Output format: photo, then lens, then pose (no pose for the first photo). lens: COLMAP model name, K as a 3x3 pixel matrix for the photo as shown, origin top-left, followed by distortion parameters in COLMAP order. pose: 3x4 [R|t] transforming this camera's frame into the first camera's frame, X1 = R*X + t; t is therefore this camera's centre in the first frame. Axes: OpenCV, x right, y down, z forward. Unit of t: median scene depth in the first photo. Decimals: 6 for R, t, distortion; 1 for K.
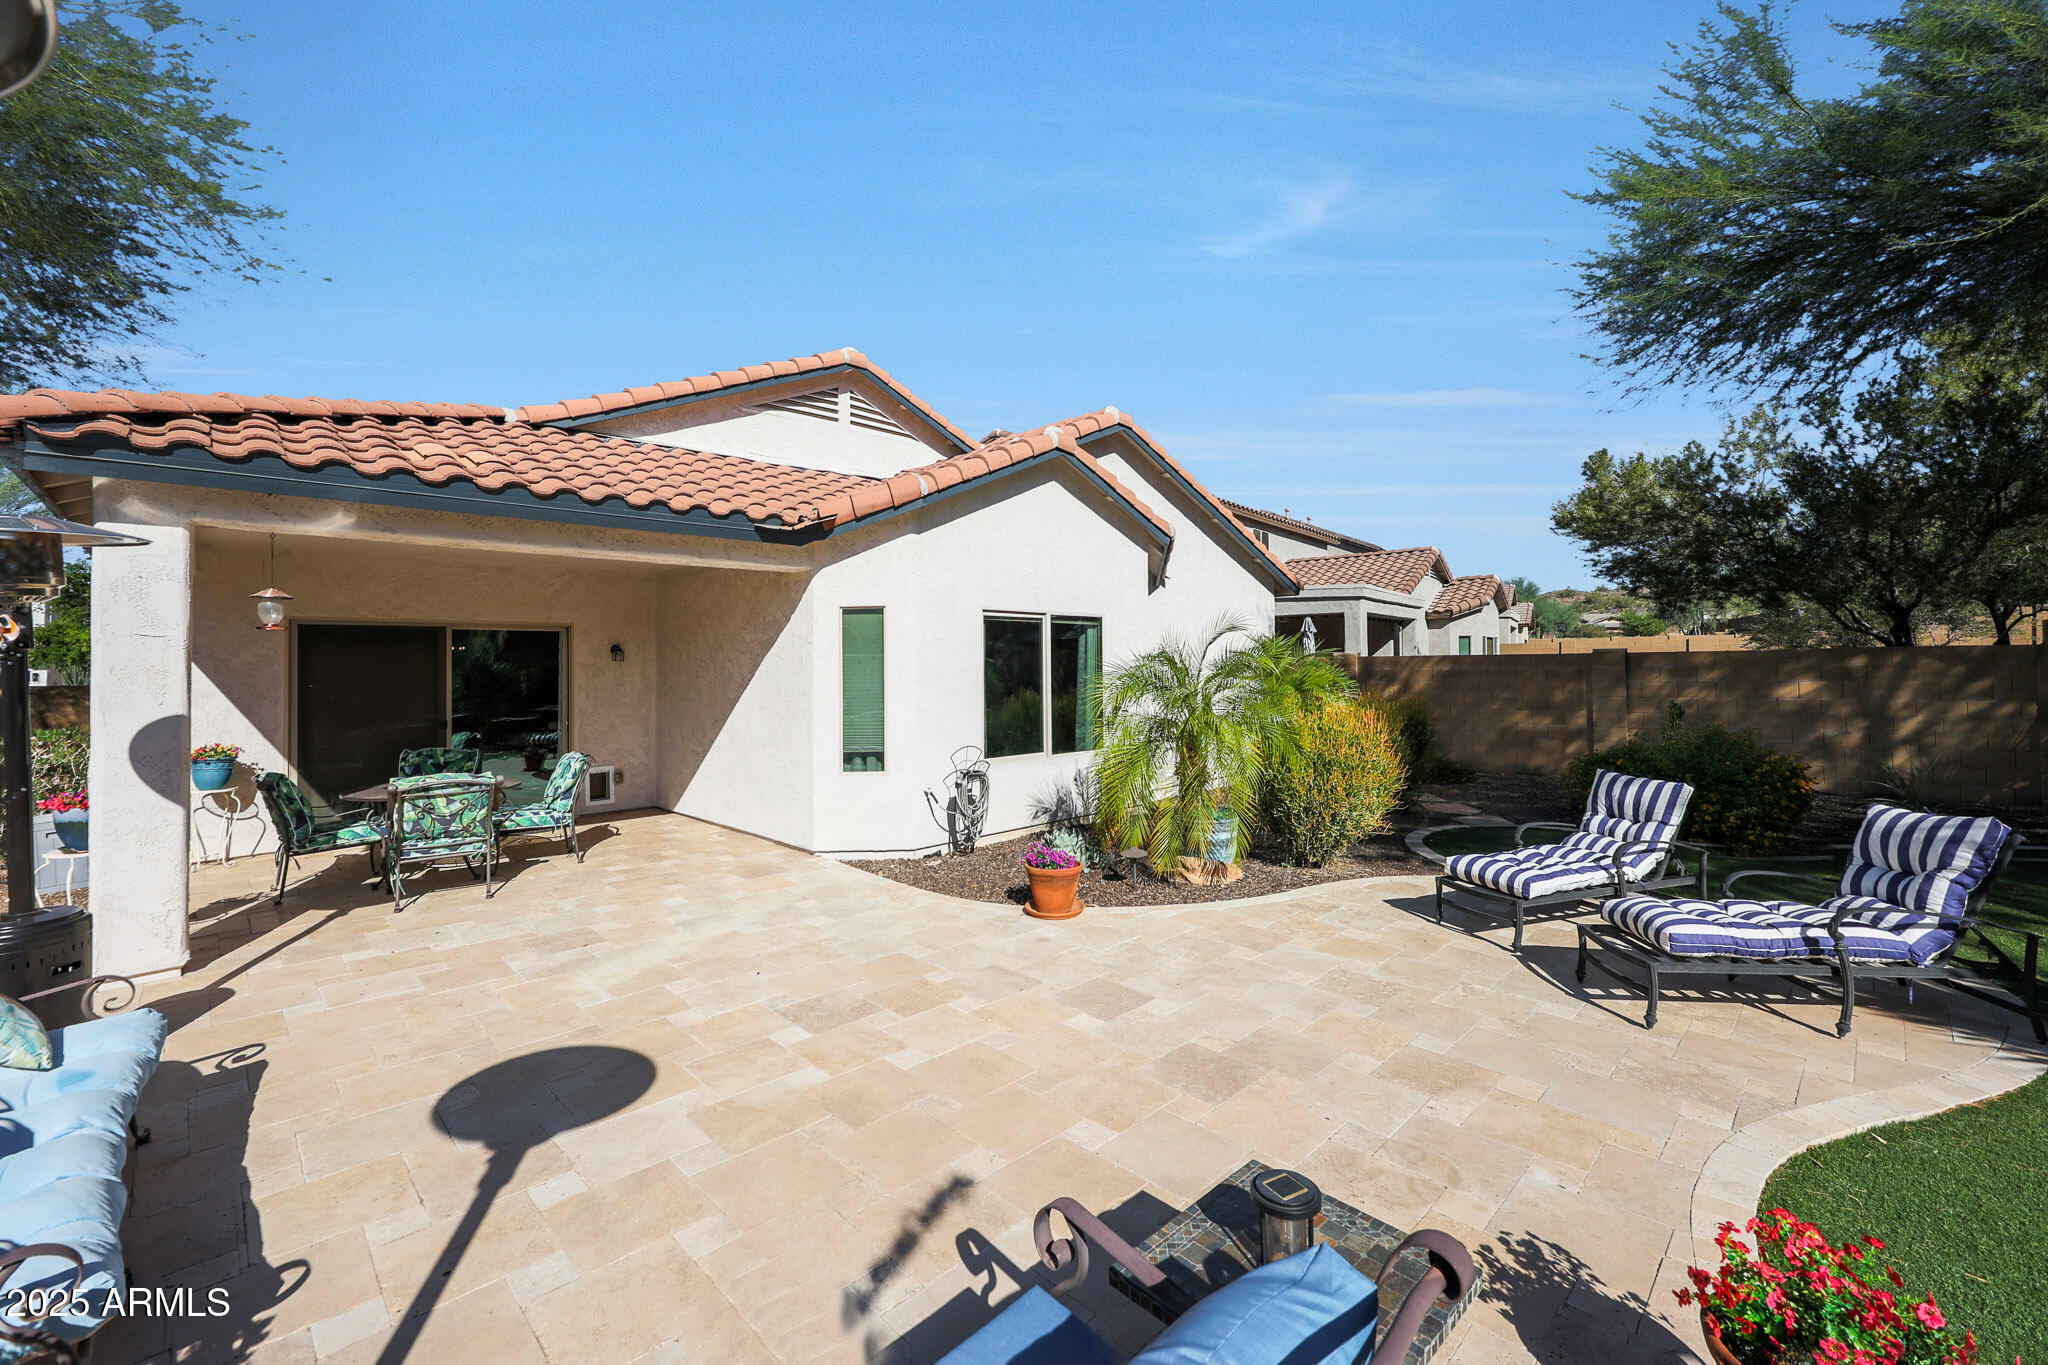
lens RADIAL K [[852.5, 0, 1023.0], [0, 852.5, 660.2], [0, 0, 1]] dist [0.004778, -0.000507]
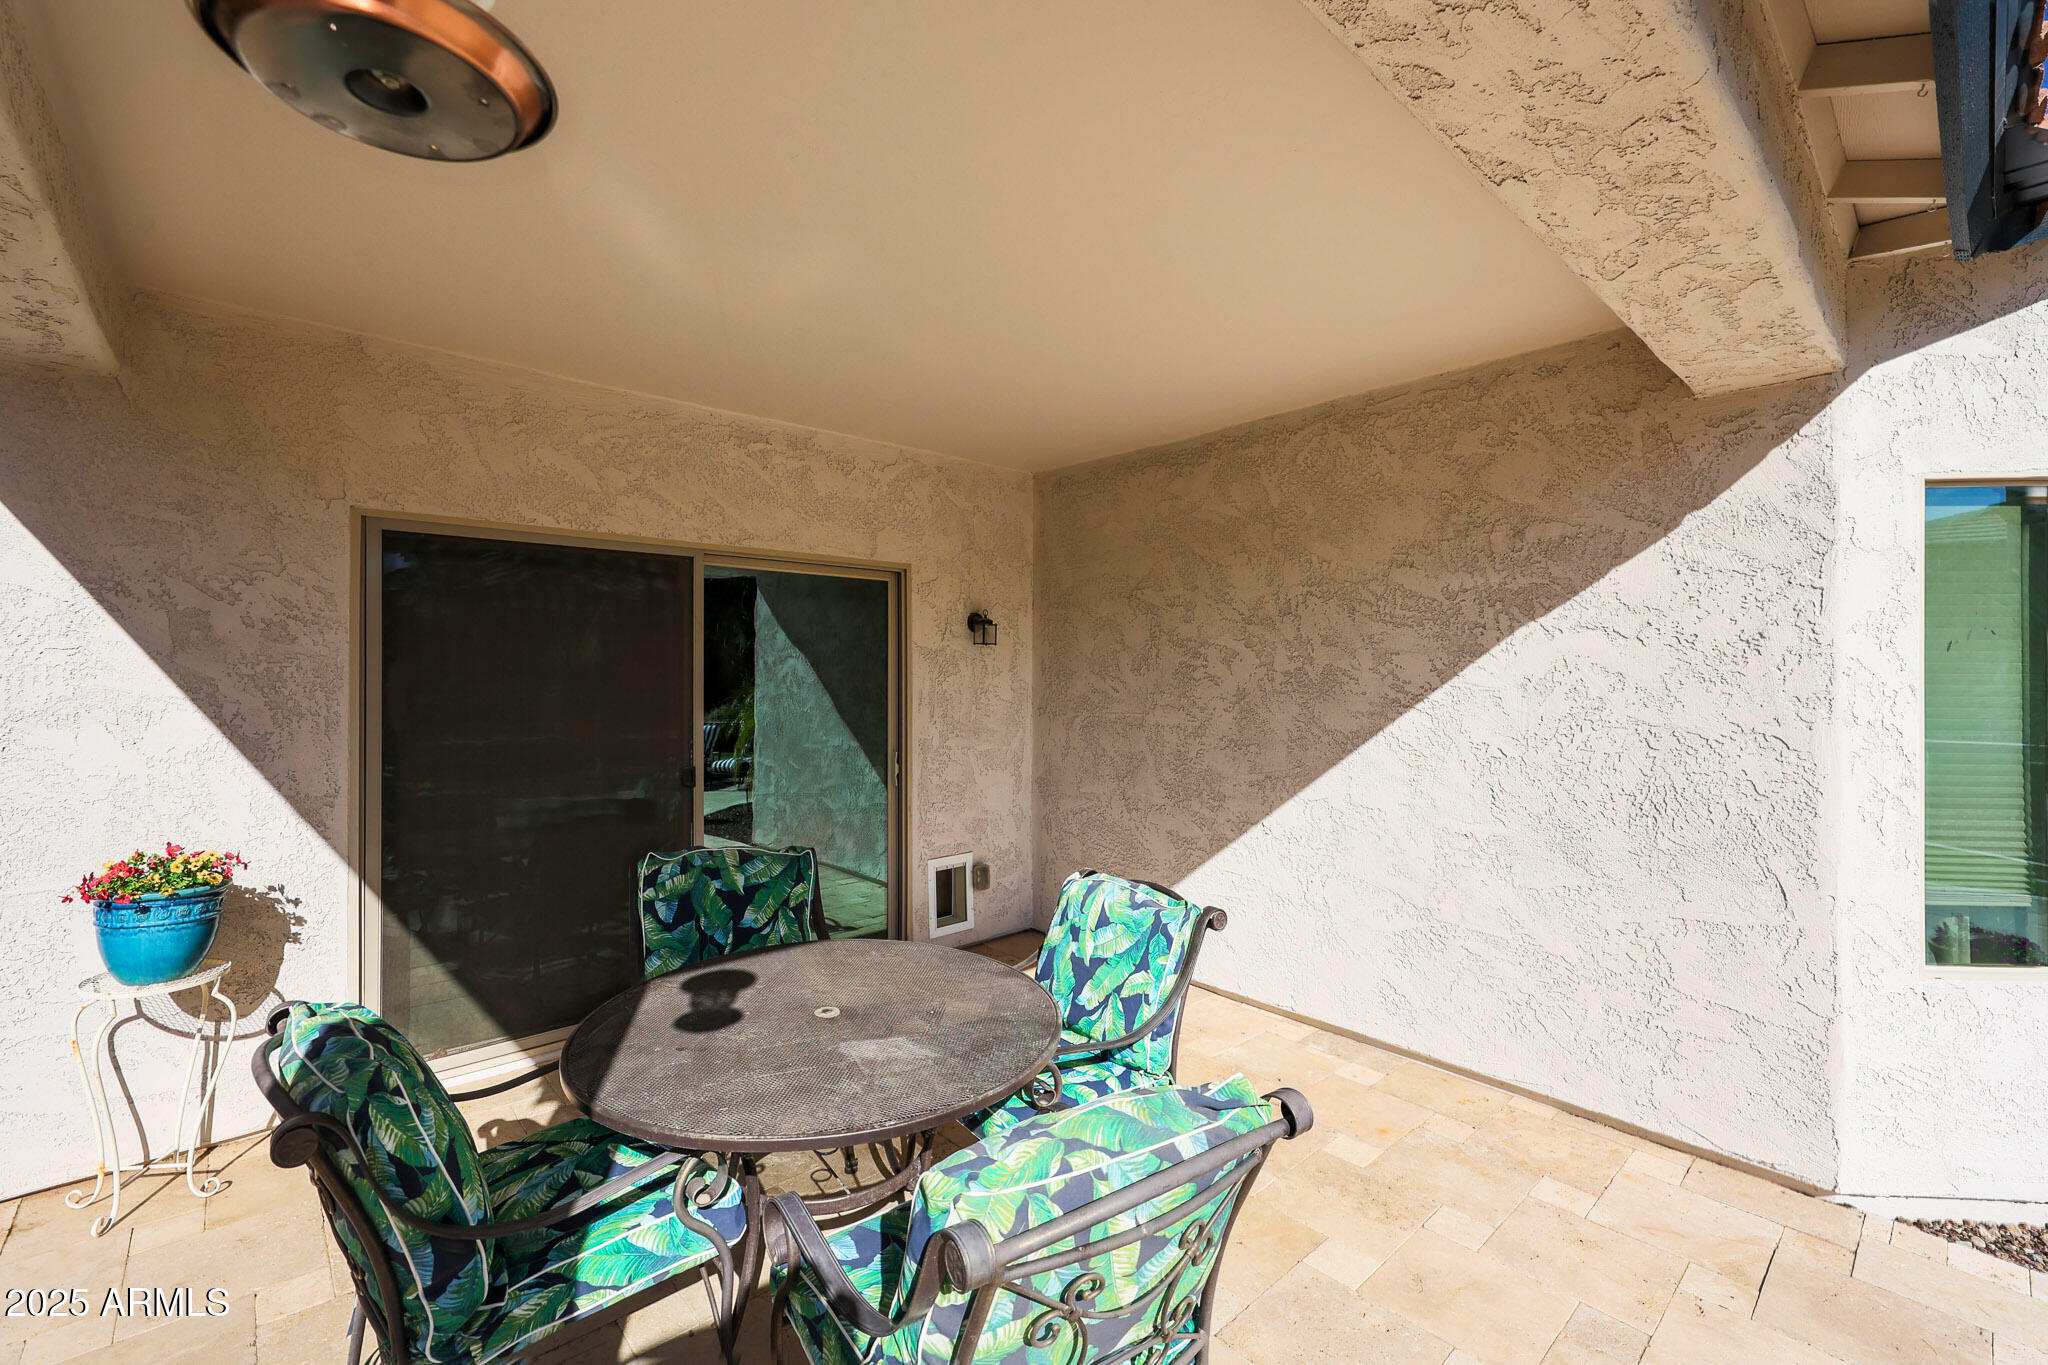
lens RADIAL K [[881.7, 0, 1016.2], [0, 881.7, 682.2], [0, 0, 1]] dist [0.009625, 0.000109]
pose [[0.998883, 0.015879, -0.044503, -0.627049], [-0.015030, 0.999700, 0.019350, 0.018677], [0.044797, -0.018660, 0.998822, 0.704939]]
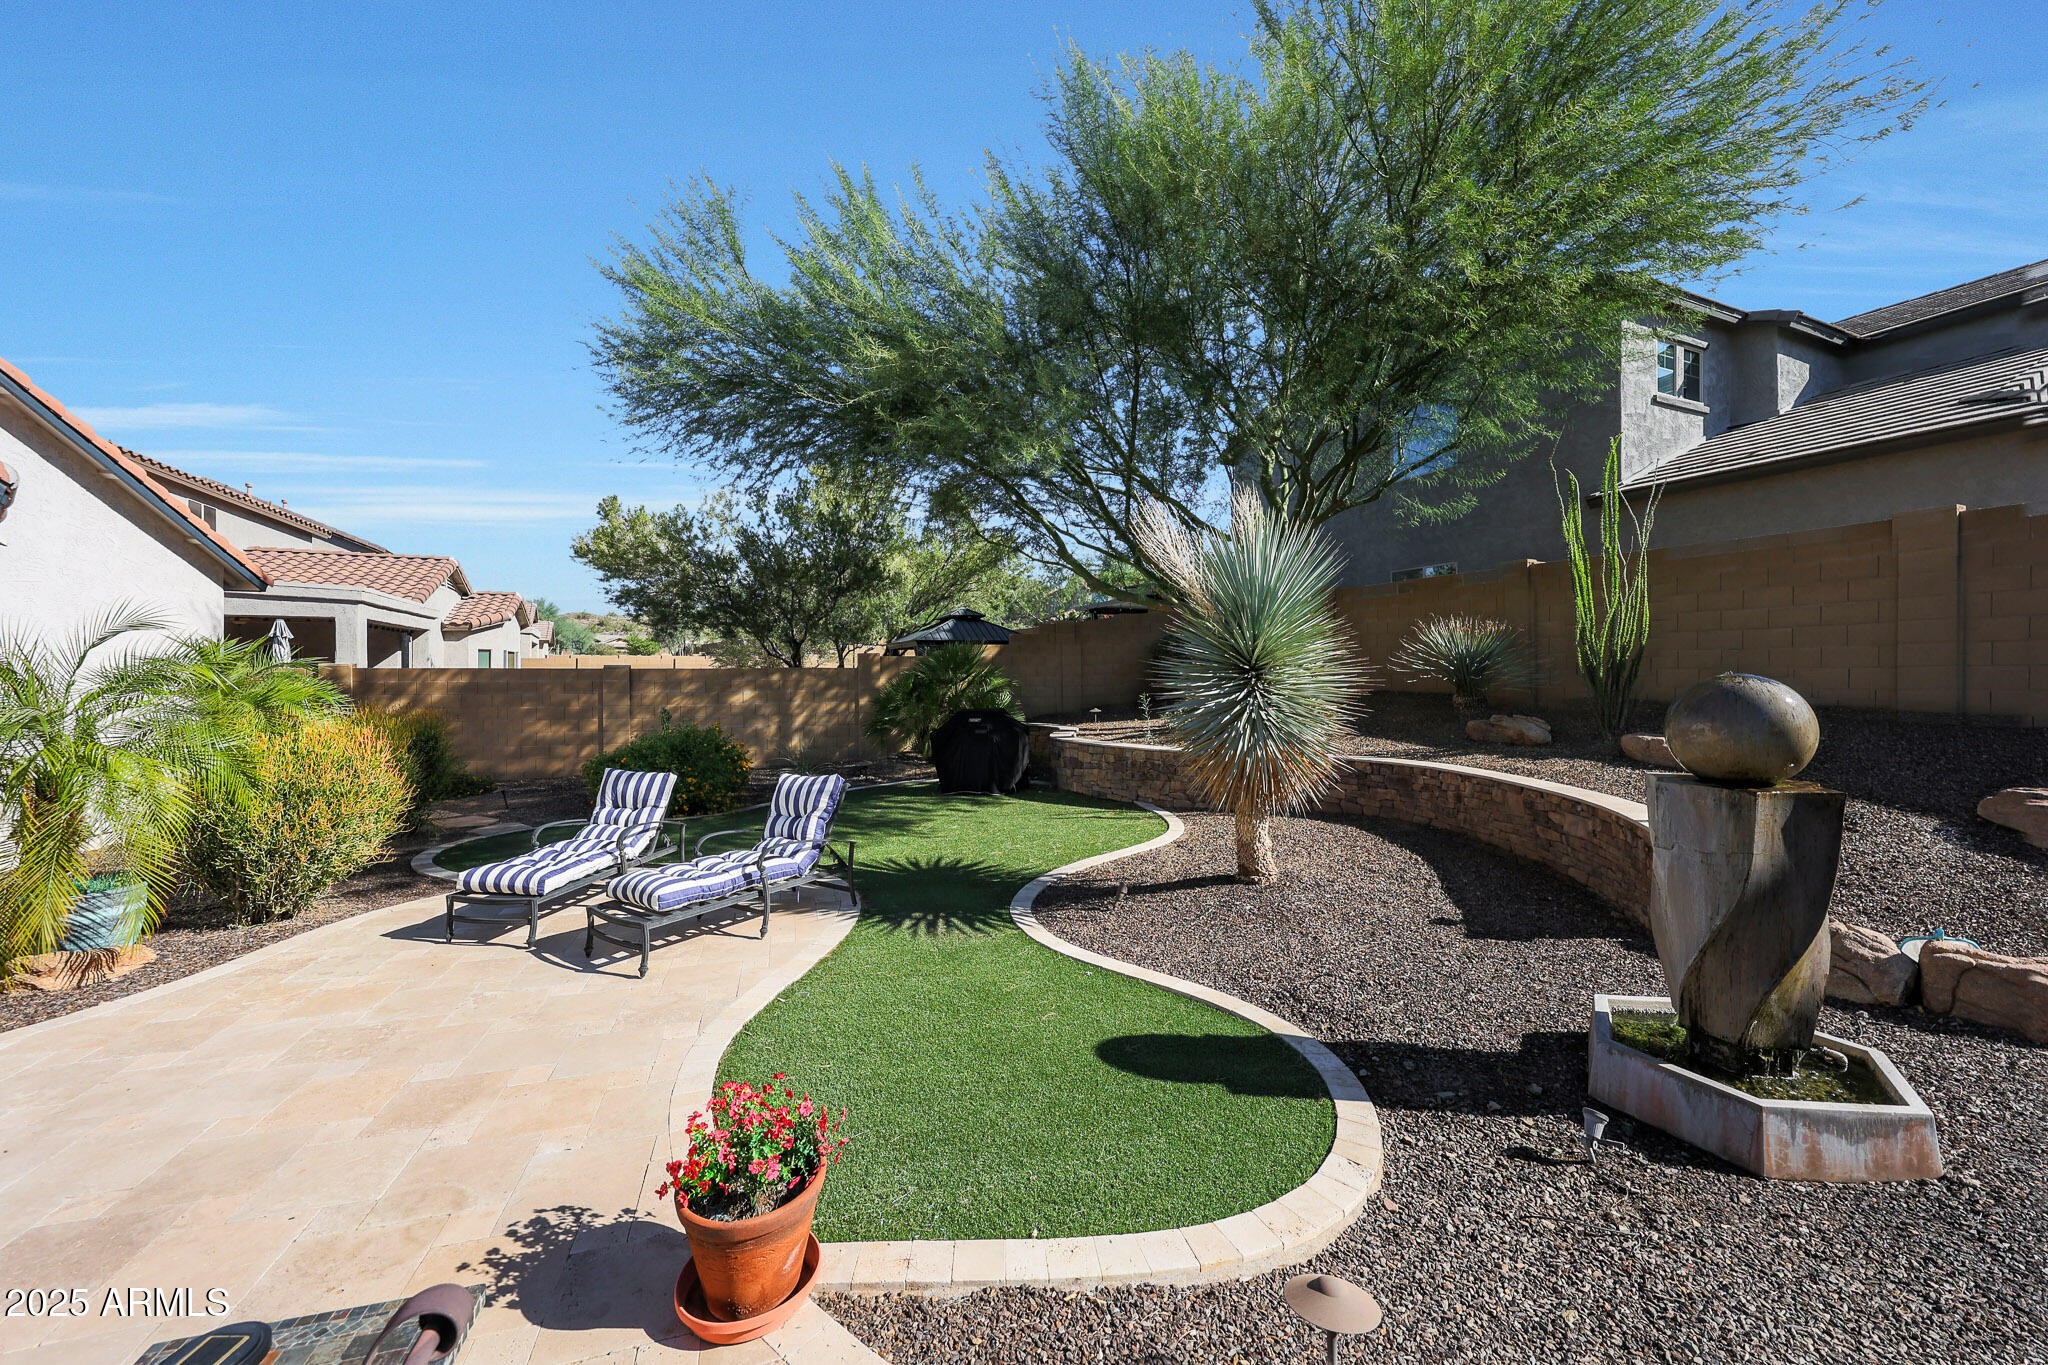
lens RADIAL K [[769.2, 0, 1031.7], [0, 769.2, 672.7], [0, 0, 1]] dist [0.002303, -0.000810]
pose [[0.457516, 0.011935, 0.889121, 0.005390], [-0.010115, 0.999915, -0.008217, 0.000755], [-0.889144, -0.005234, 0.457598, 0.006898]]
